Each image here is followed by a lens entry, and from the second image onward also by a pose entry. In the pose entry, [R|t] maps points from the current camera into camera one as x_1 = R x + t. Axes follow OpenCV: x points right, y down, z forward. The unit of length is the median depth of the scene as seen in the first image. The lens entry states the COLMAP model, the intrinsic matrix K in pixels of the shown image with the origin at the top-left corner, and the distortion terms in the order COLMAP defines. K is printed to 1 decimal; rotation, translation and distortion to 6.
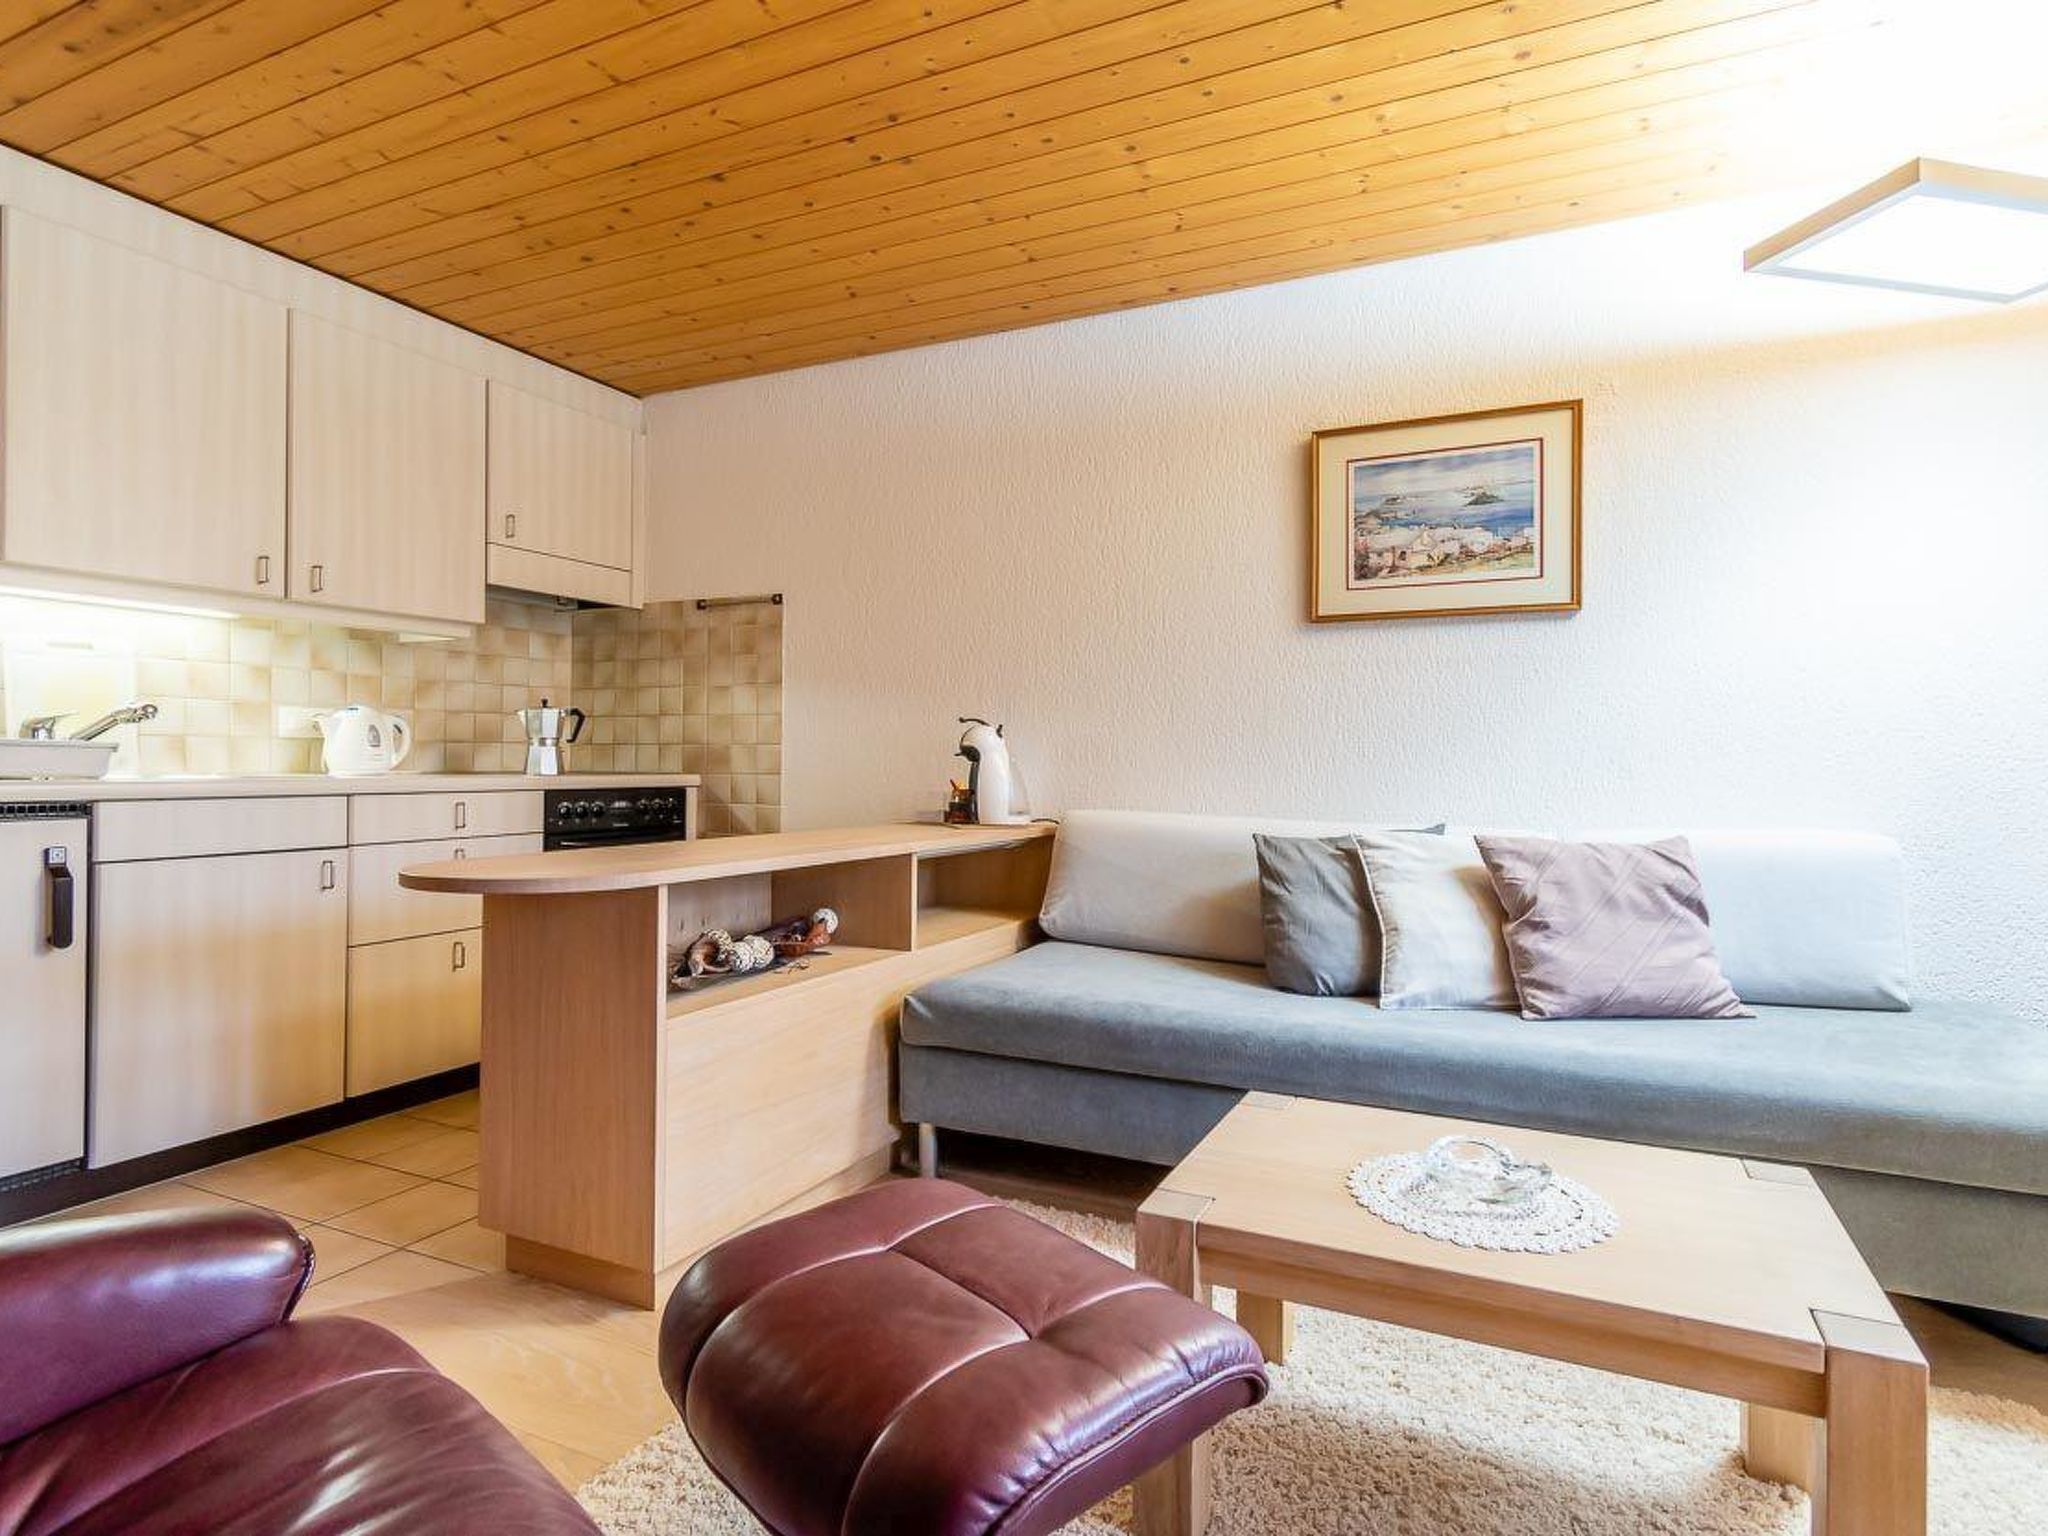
lens RADIAL K [[958.3, 0, 1072.8], [0, 958.3, 755.6], [0, 0, 1]] dist [0.002080, -0.000684]
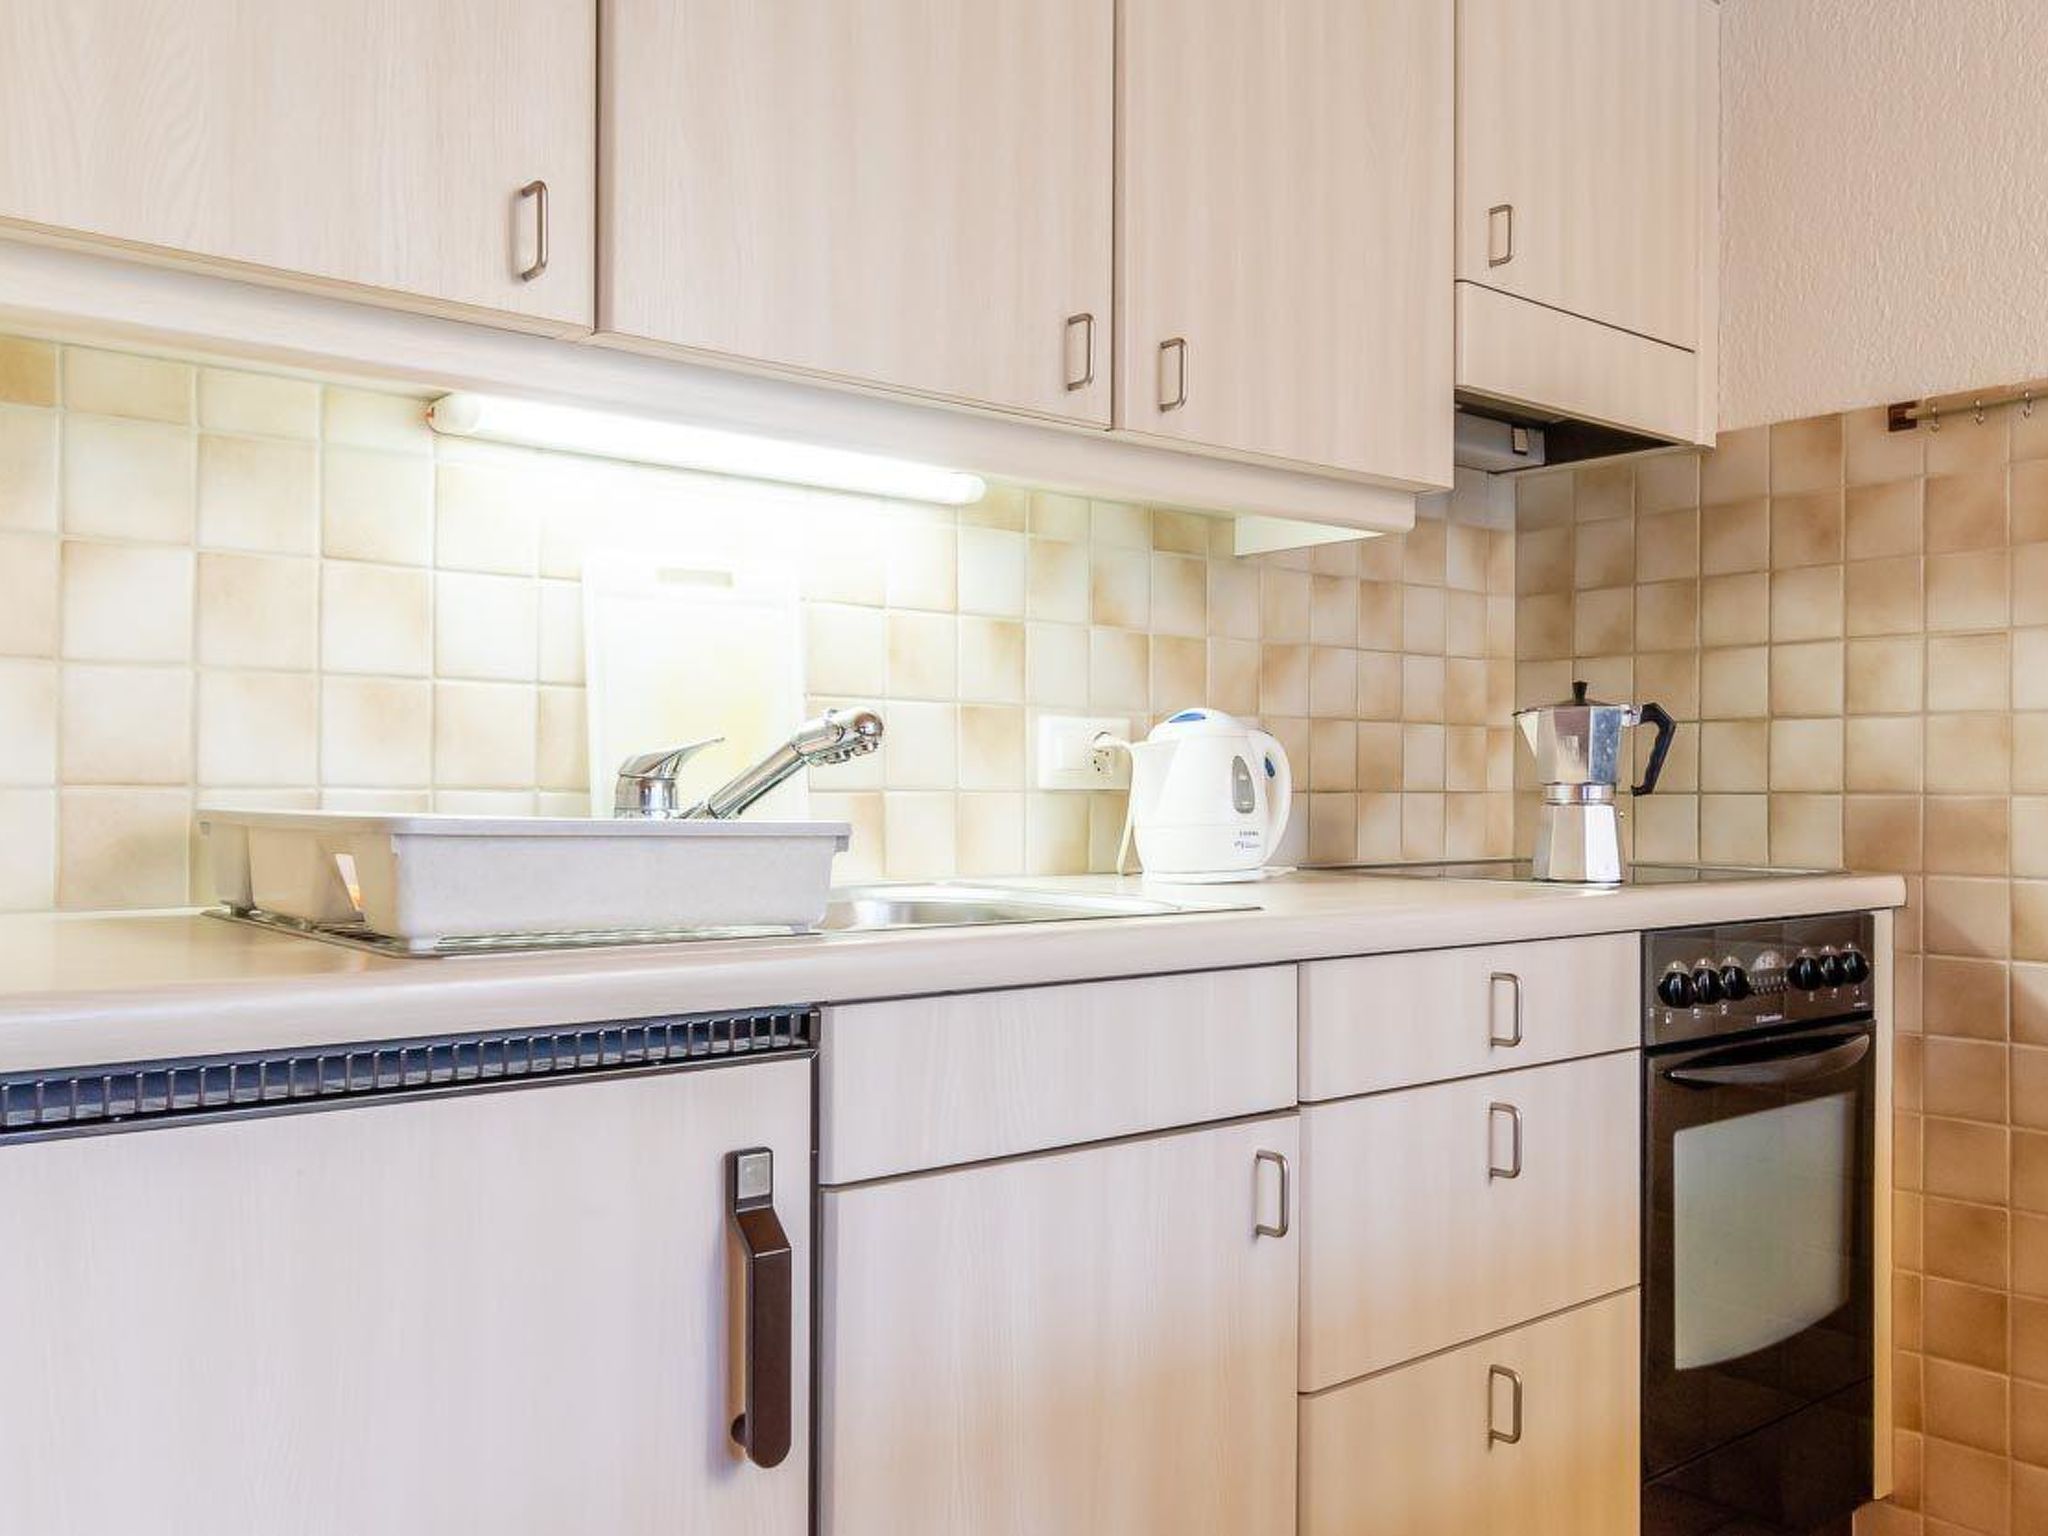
lens RADIAL K [[1753.9, 0, 1164.4], [0, 1753.9, 774.8], [0, 0, 1]] dist [0.003482, -0.001069]
pose [[0.893568, -0.007941, -0.448857, -0.447993], [0.003912, 0.999943, -0.009902, -0.018059], [0.448910, 0.007092, 0.893549, 0.354779]]
